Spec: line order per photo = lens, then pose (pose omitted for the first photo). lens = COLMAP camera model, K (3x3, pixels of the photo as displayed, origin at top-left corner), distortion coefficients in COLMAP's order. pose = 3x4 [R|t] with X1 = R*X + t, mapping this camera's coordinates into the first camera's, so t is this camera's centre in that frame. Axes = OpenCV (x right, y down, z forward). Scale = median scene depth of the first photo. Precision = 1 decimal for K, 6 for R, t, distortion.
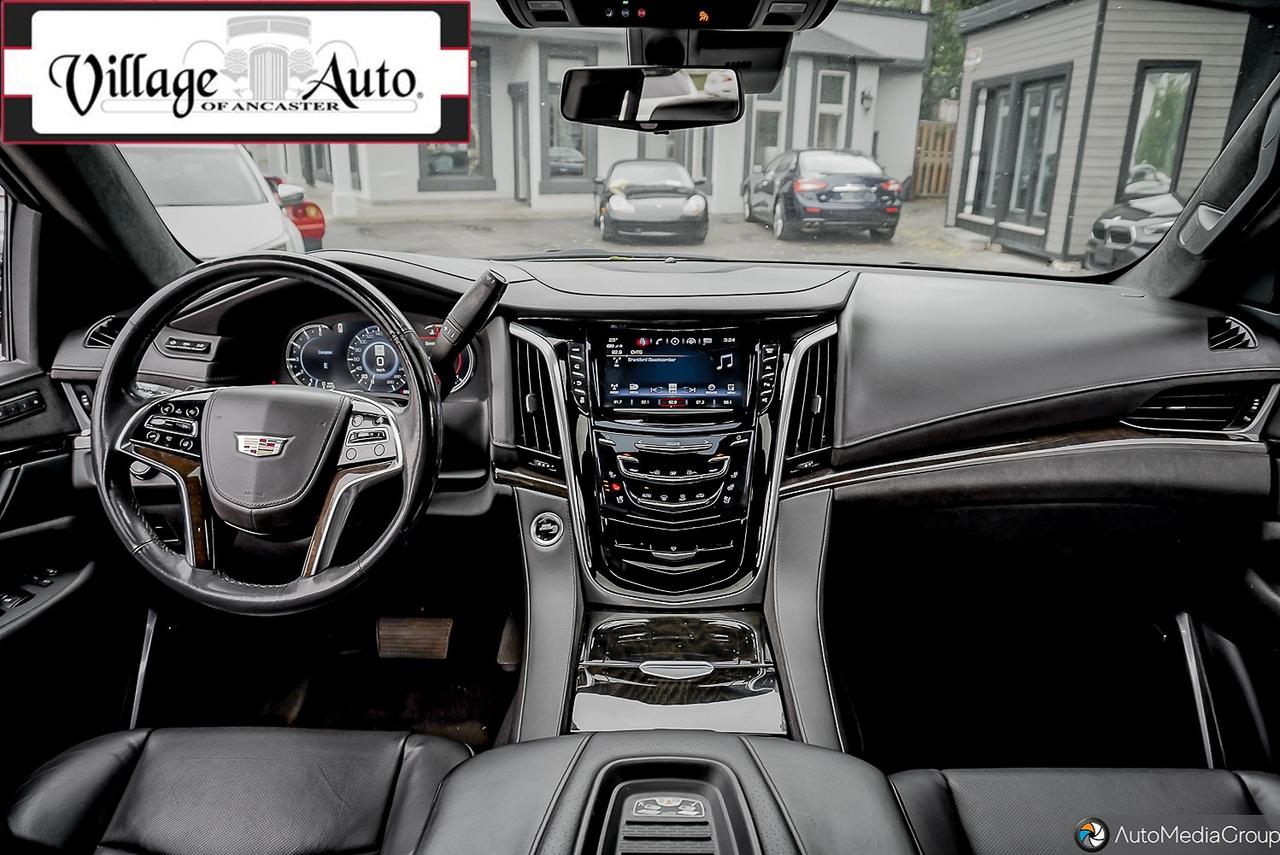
lens RADIAL K [[887.2, 0, 633.7], [0, 887.2, 431.9], [0, 0, 1]] dist [-0.022526, 0.008785]
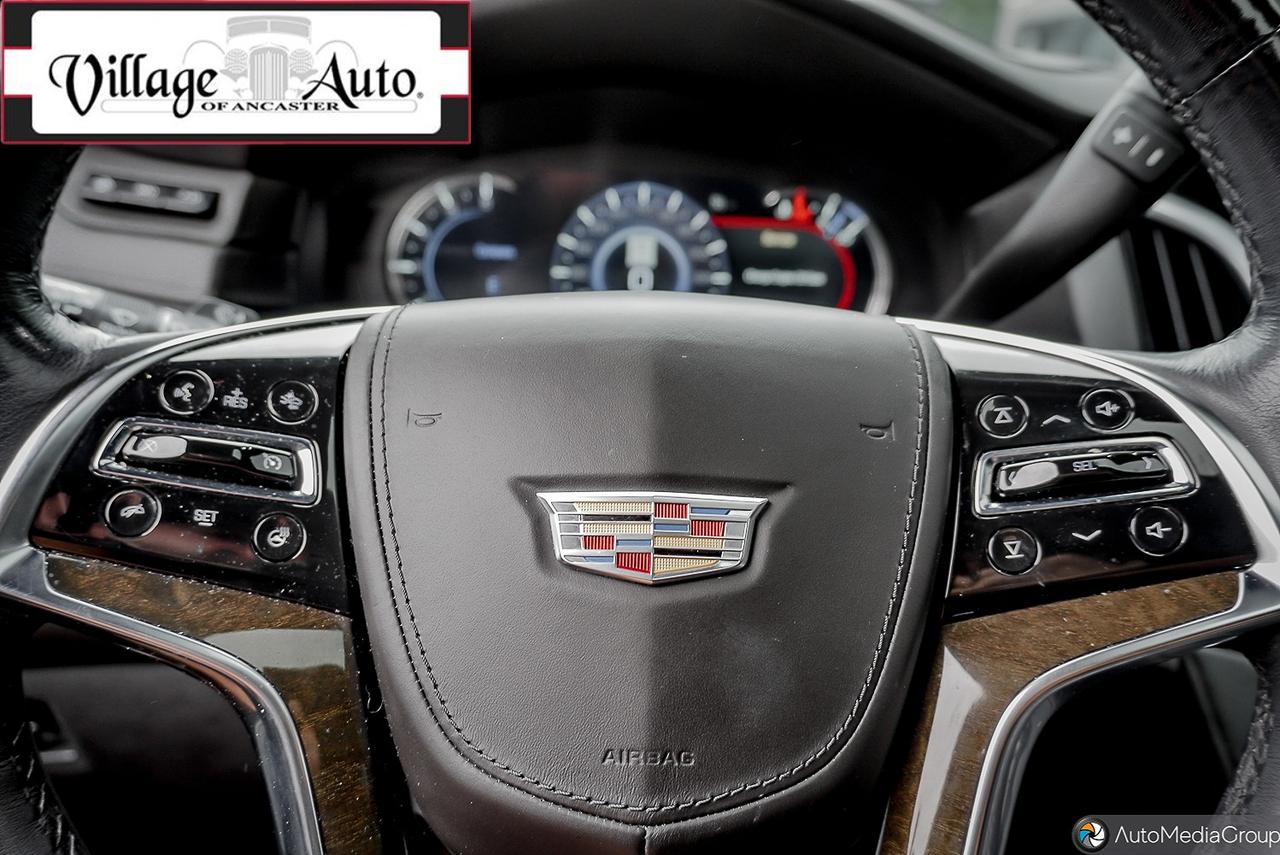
lens RADIAL K [[1076.3, 0, 666.8], [0, 1076.3, 425.1], [0, 0, 1]] dist [-0.003446, -0.010522]
pose [[0.993036, -0.035141, 0.112446, -0.377215], [0.038002, 0.999004, -0.023403, -0.004772], [-0.111511, 0.027513, 0.993382, 0.609430]]
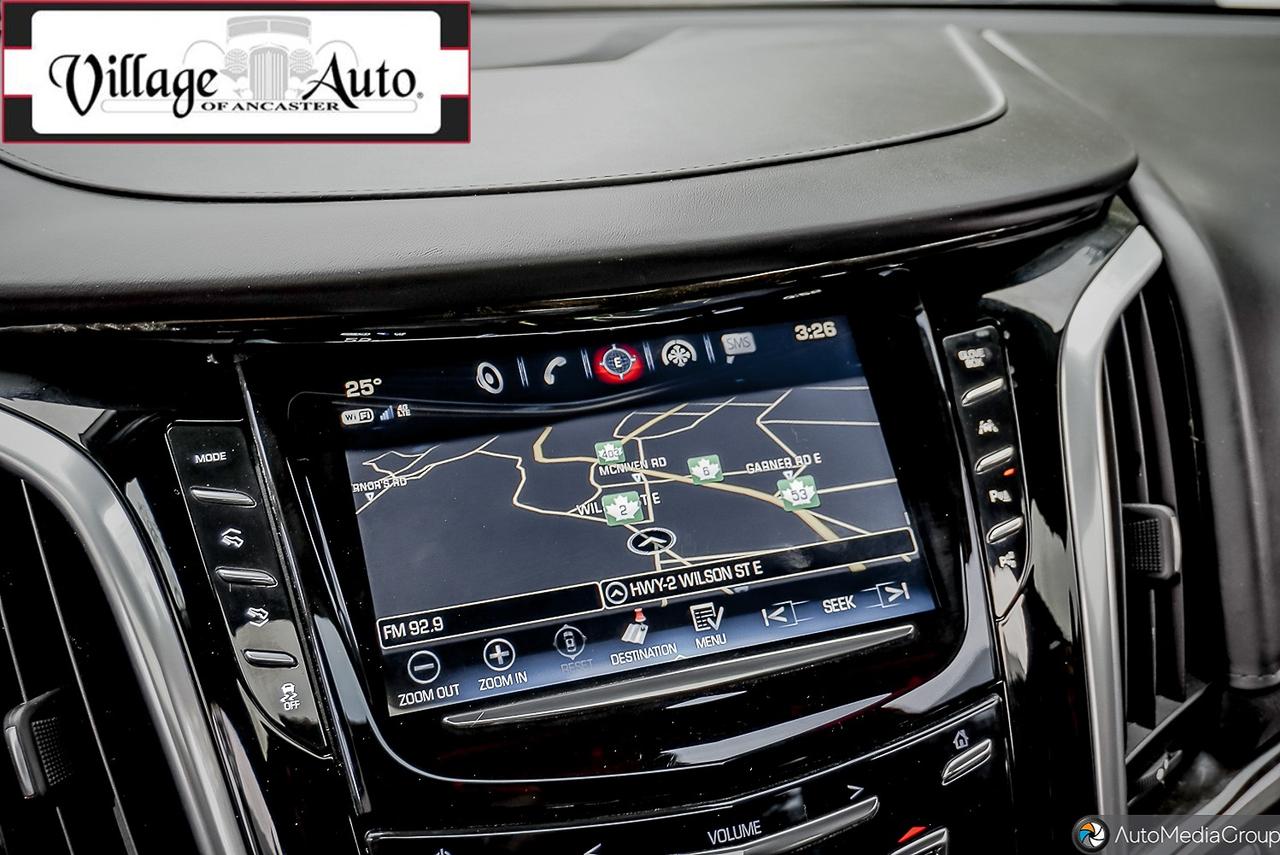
lens RADIAL K [[1511.6, 0, 638.9], [0, 1511.6, 421.4], [0, 0, 1]] dist [-0.006398, 0.000000]
pose [[0.926392, -0.137169, 0.350690, -0.098591], [0.107397, 0.988858, 0.103080, -0.131471], [-0.360922, -0.057830, 0.930801, 0.624554]]
